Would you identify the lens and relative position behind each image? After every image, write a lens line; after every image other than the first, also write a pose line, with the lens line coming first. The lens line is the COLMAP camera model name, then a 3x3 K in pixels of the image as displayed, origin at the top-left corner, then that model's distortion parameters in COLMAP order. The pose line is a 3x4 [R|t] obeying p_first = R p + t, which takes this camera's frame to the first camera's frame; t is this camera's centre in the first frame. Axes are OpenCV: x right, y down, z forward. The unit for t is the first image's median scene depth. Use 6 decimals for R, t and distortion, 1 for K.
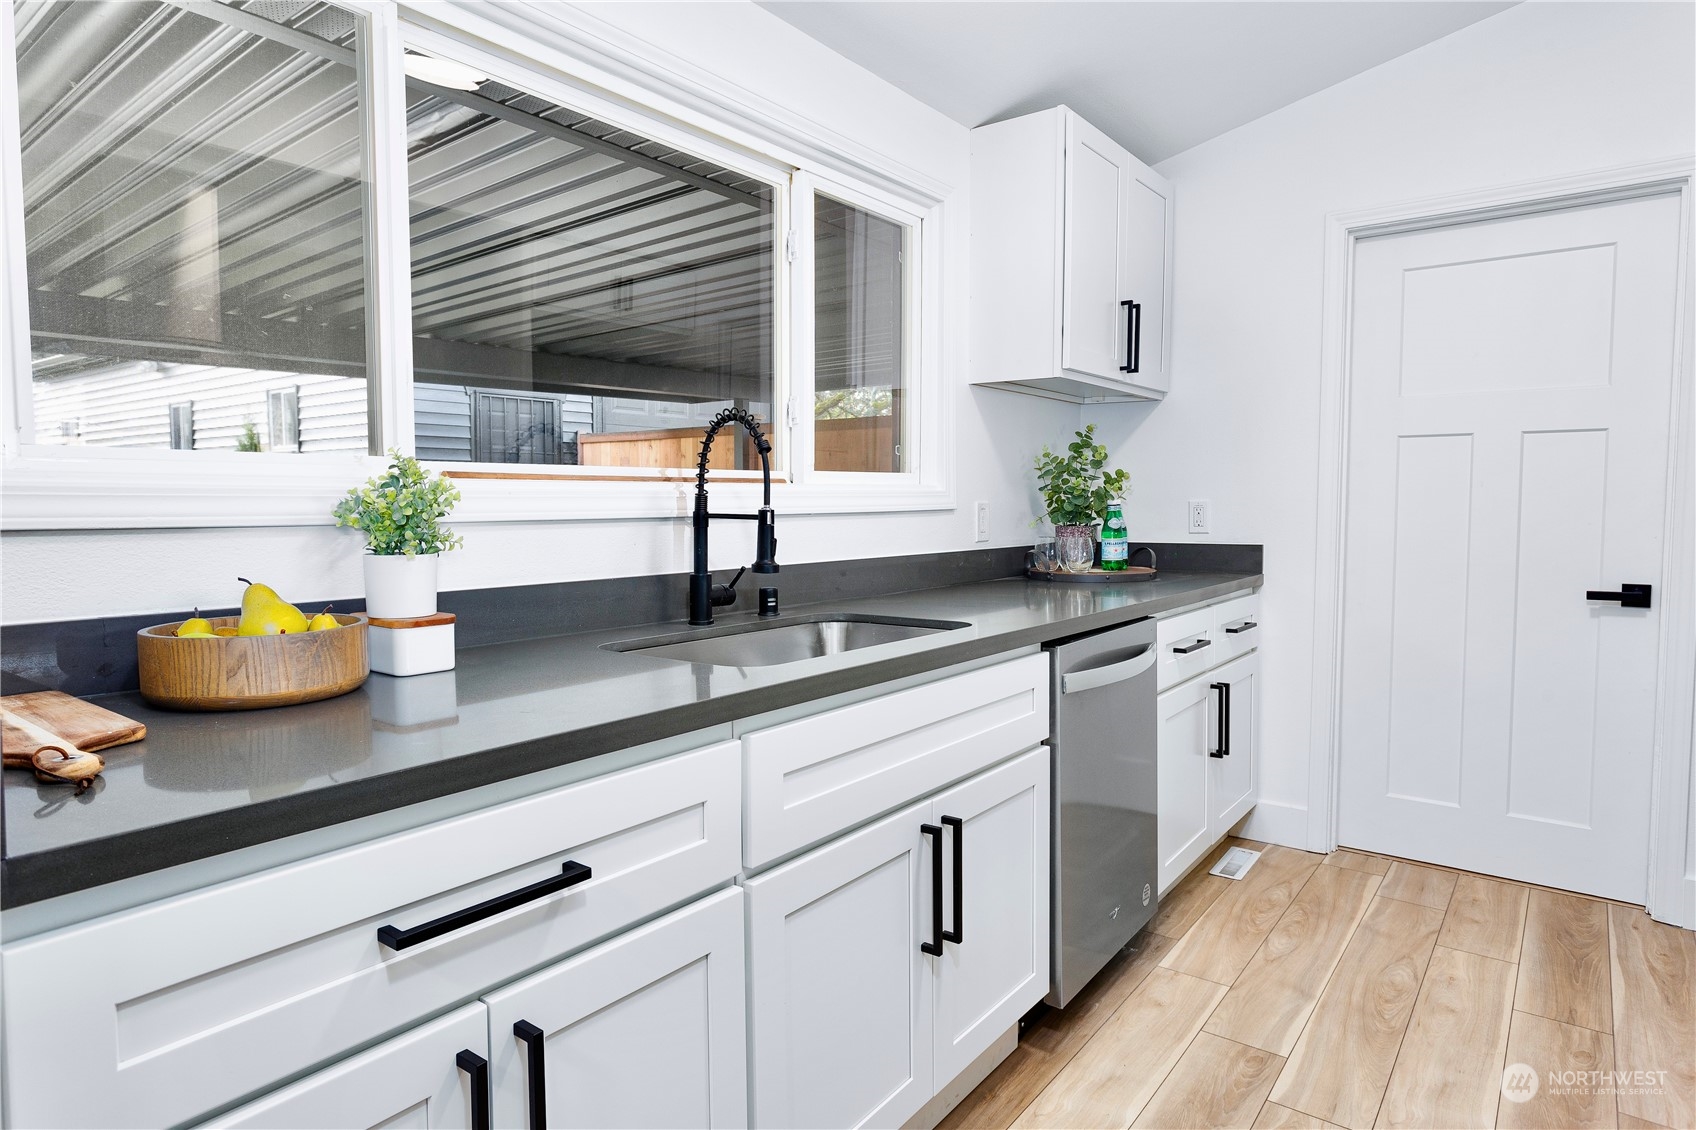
lens RADIAL K [[970.5, 0, 844.5], [0, 970.5, 559.2], [0, 0, 1]] dist [-0.005738, 0.000892]
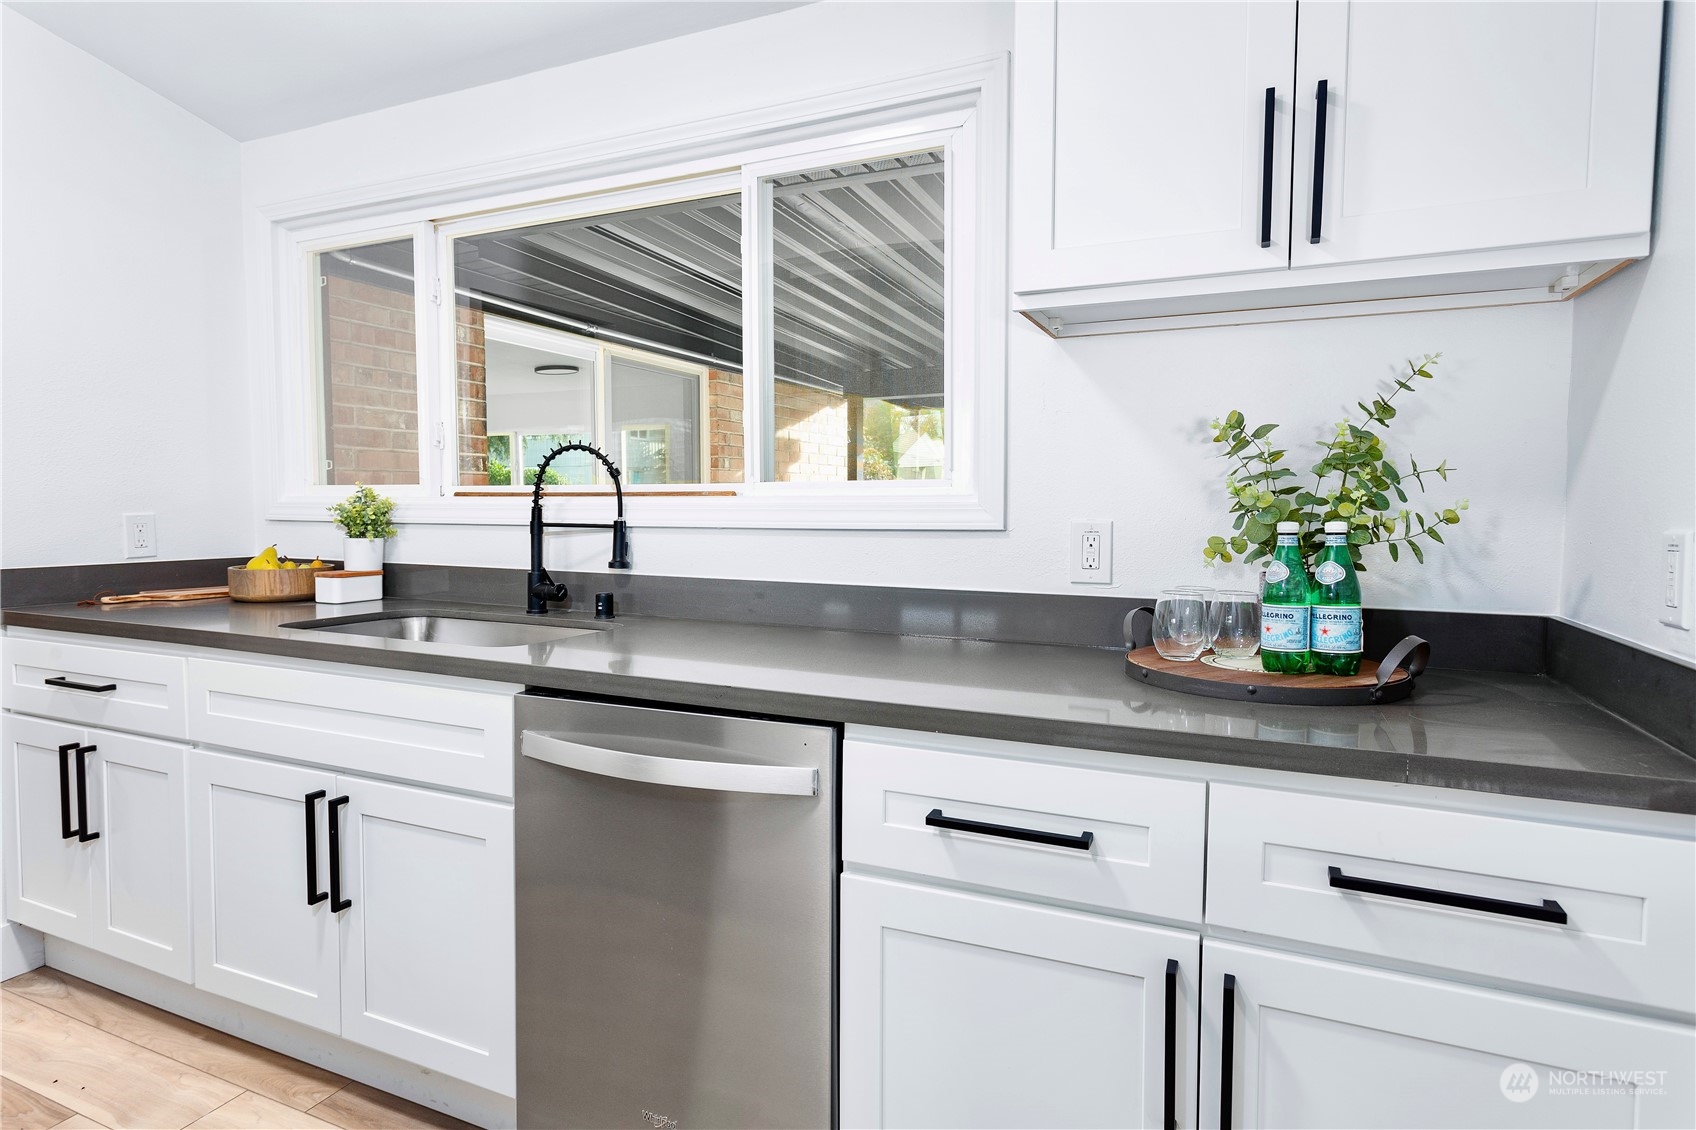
lens RADIAL K [[924.4, 0, 843.6], [0, 924.4, 562.5], [0, 0, 1]] dist [0.004419, 0.000339]
pose [[0.240460, 0.068402, -0.968246, 1.079844], [-0.061304, 0.996593, 0.055180, -0.085092], [0.968721, 0.046089, 0.243834, 1.089617]]
